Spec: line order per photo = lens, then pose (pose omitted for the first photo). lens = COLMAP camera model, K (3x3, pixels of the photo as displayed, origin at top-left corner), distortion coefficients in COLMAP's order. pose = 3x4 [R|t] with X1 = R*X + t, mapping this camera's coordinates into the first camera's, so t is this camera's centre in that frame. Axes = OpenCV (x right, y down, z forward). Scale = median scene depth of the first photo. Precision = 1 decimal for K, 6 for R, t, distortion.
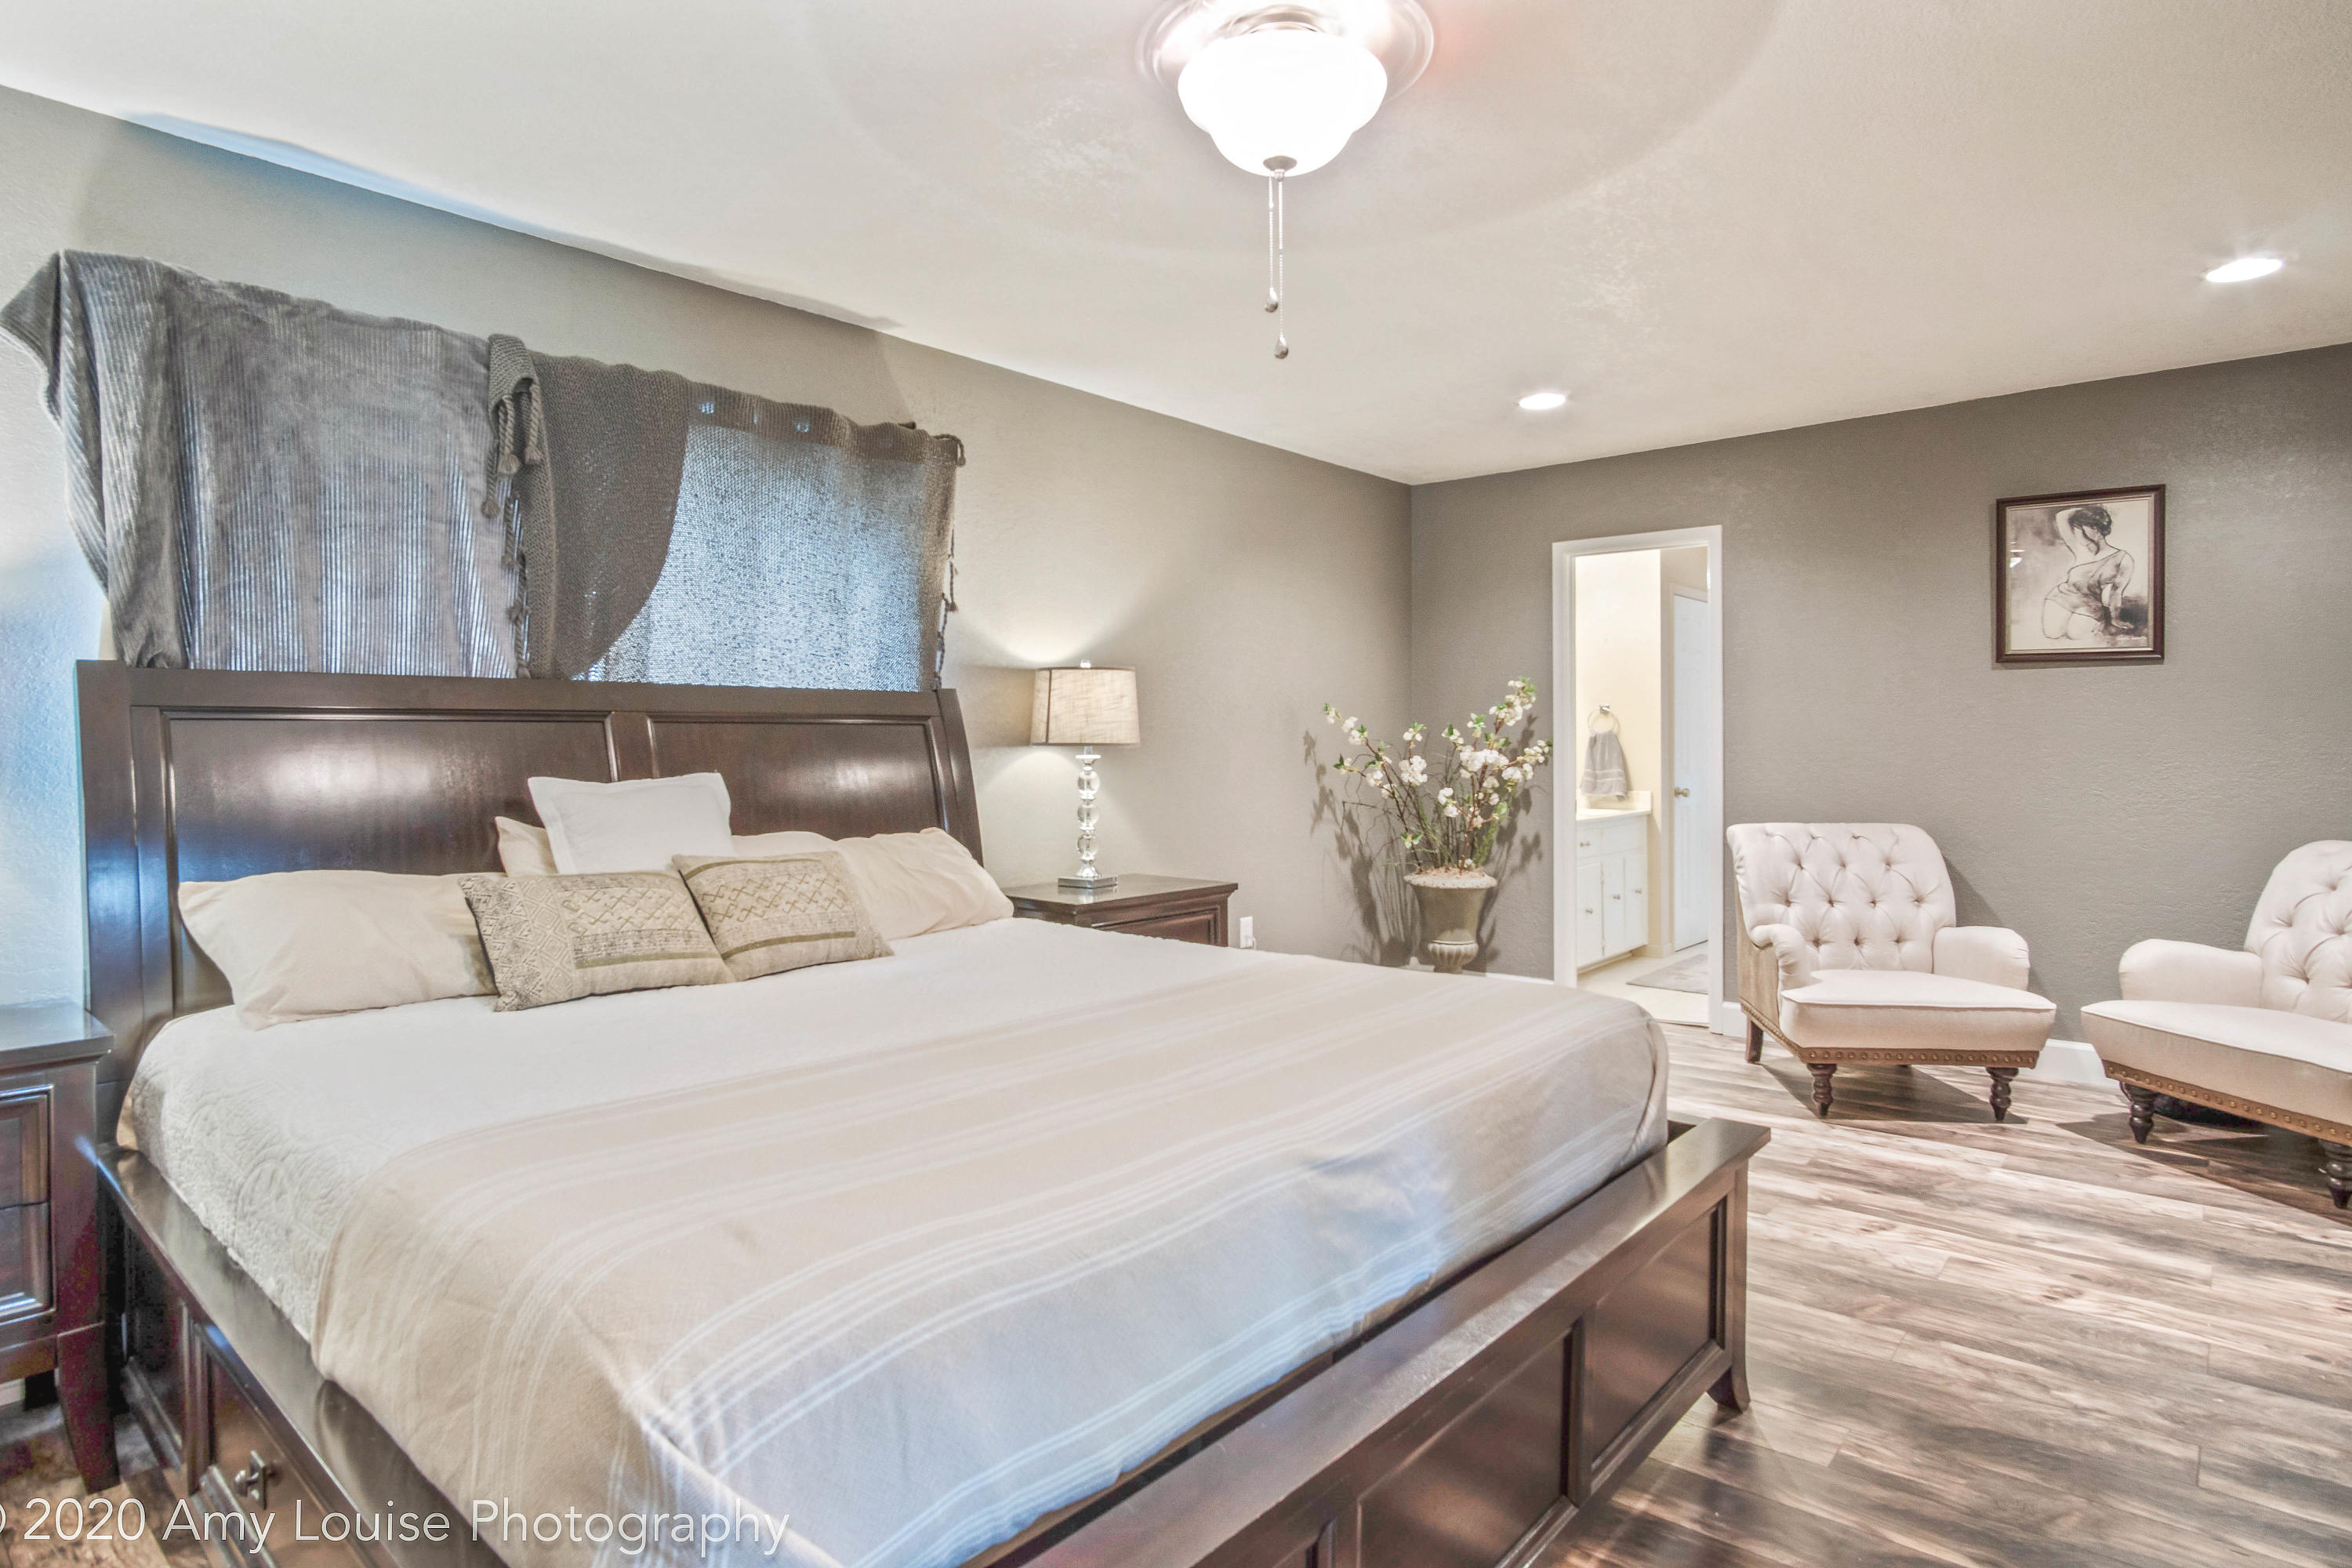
lens RADIAL K [[1266.9, 0, 1153.1], [0, 1266.9, 763.5], [0, 0, 1]] dist [-0.034708, 0.005581]
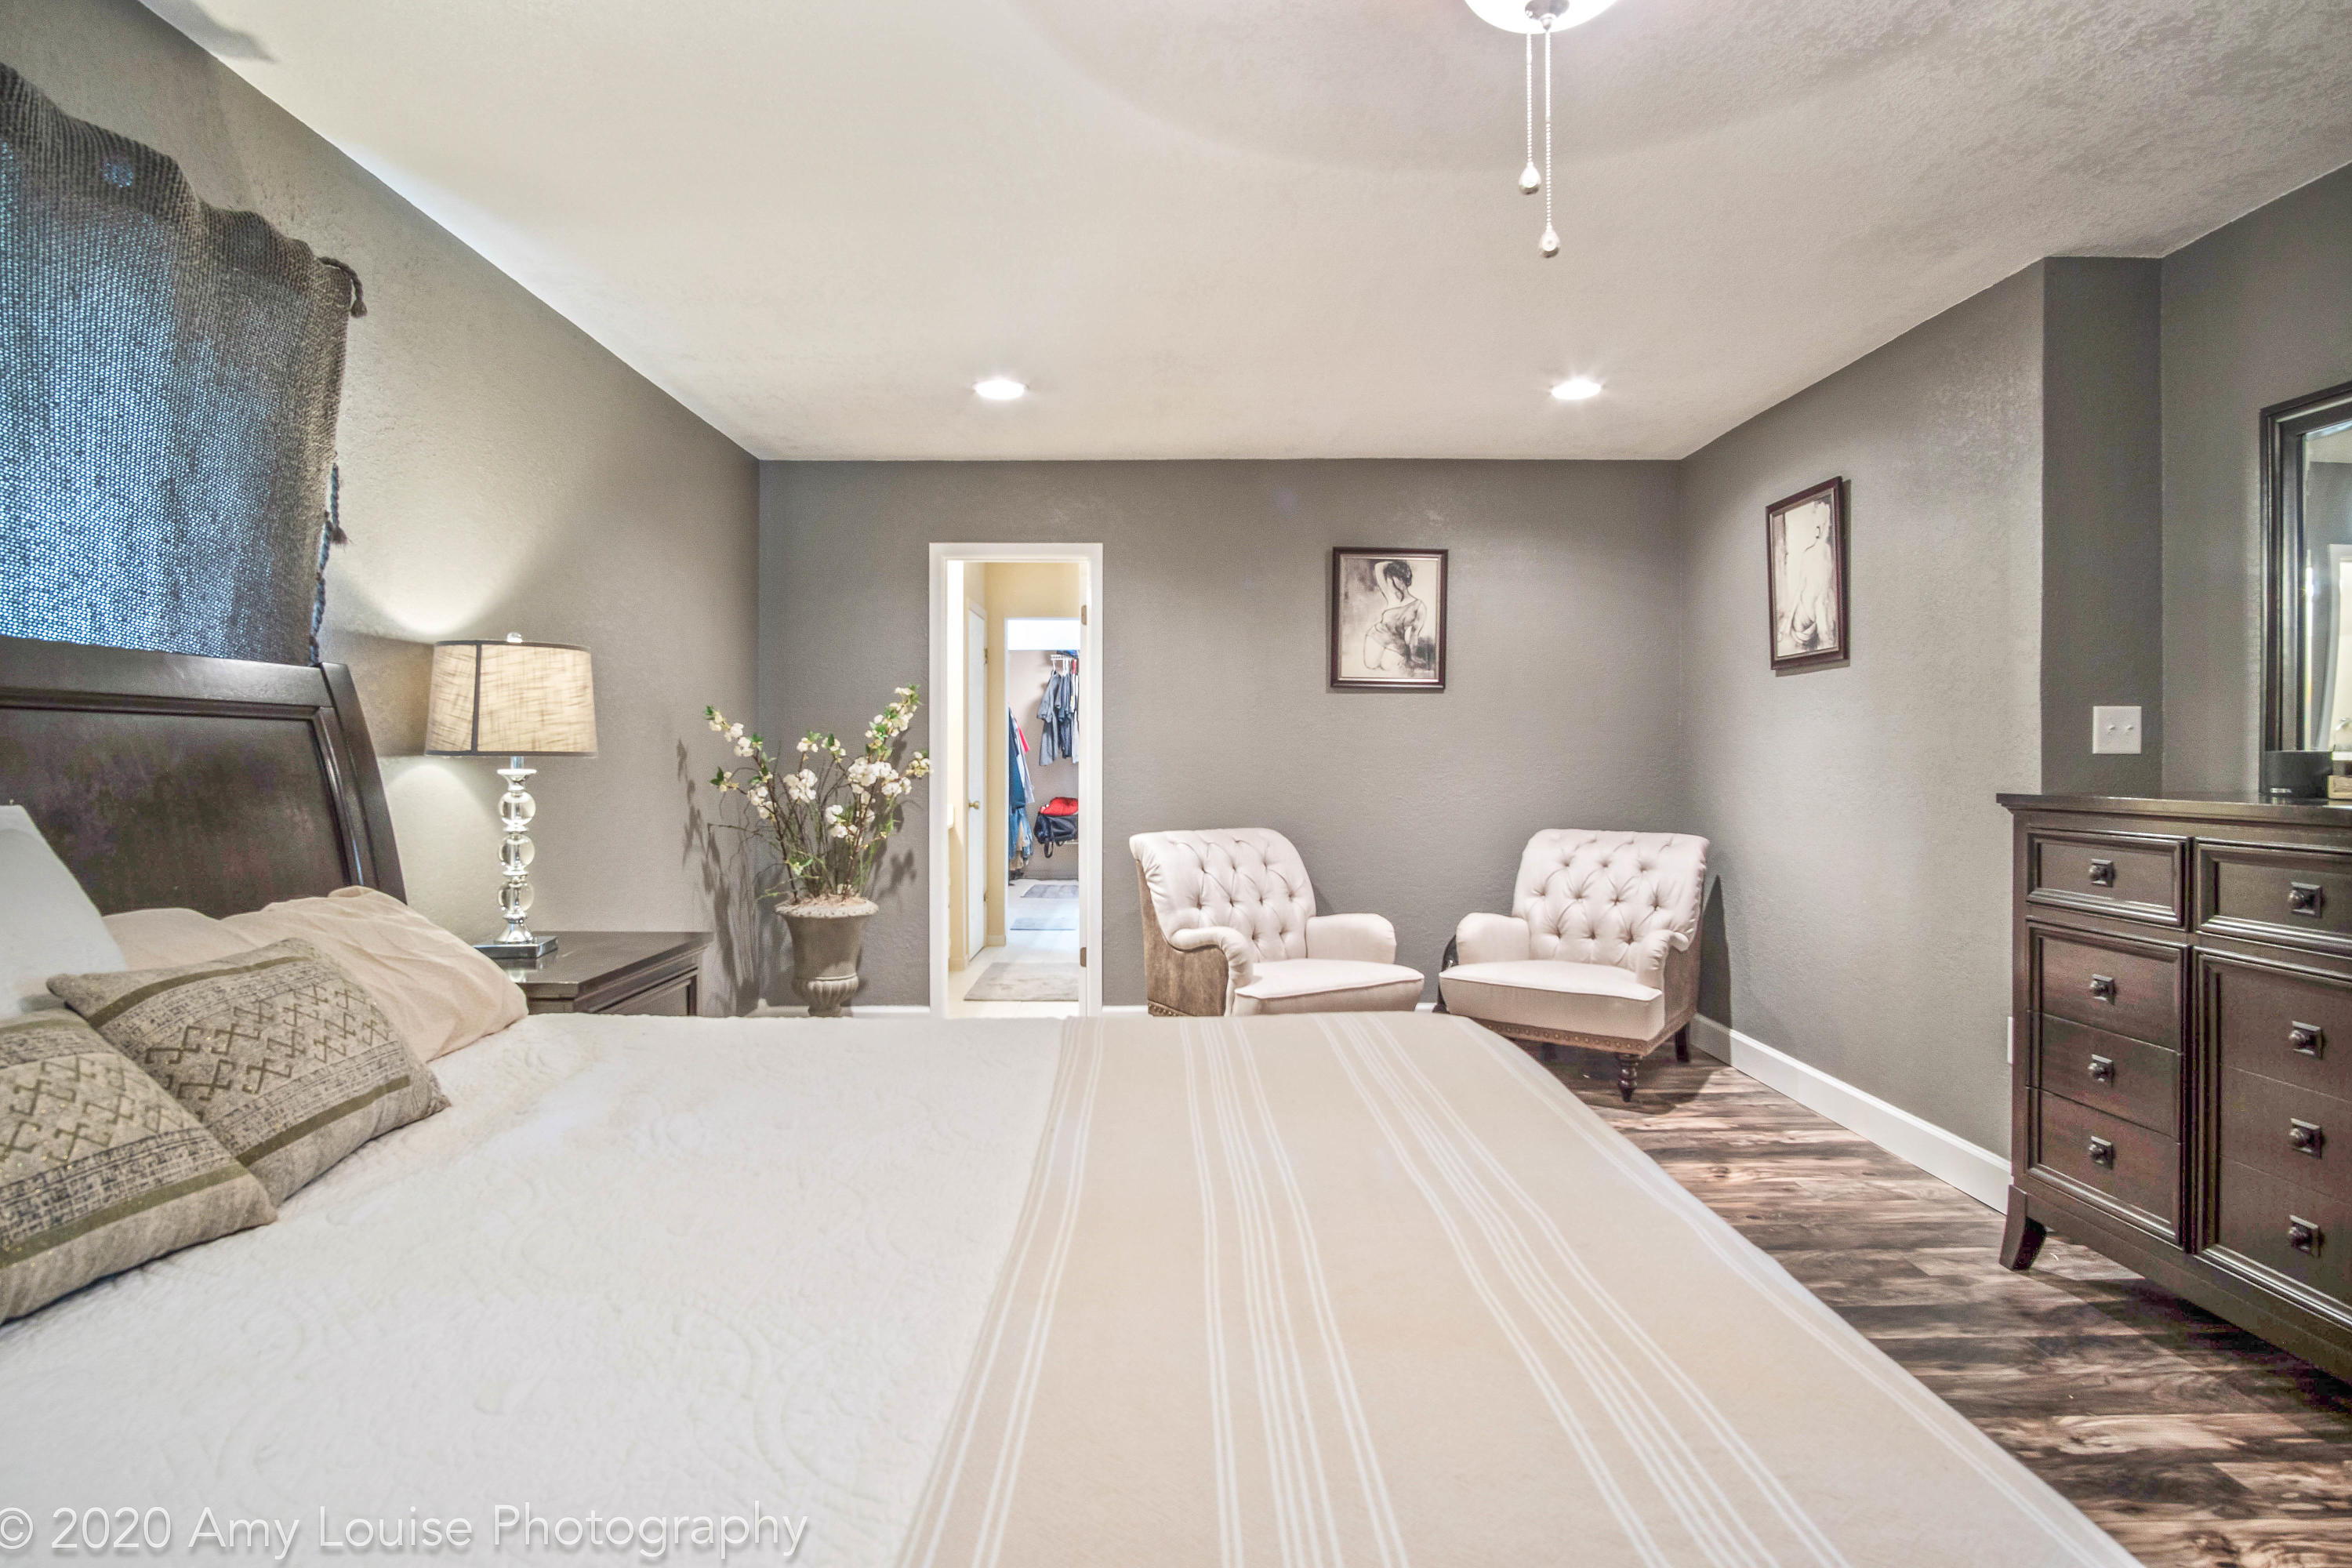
lens RADIAL K [[1266.9, 0, 1179.1], [0, 1266.9, 784.6], [0, 0, 1]] dist [-0.034708, 0.005581]
pose [[0.742350, -0.011612, 0.669911, -0.232271], [0.007892, 0.999932, 0.008588, -0.001048], [-0.669966, -0.001089, 0.742391, 0.224454]]
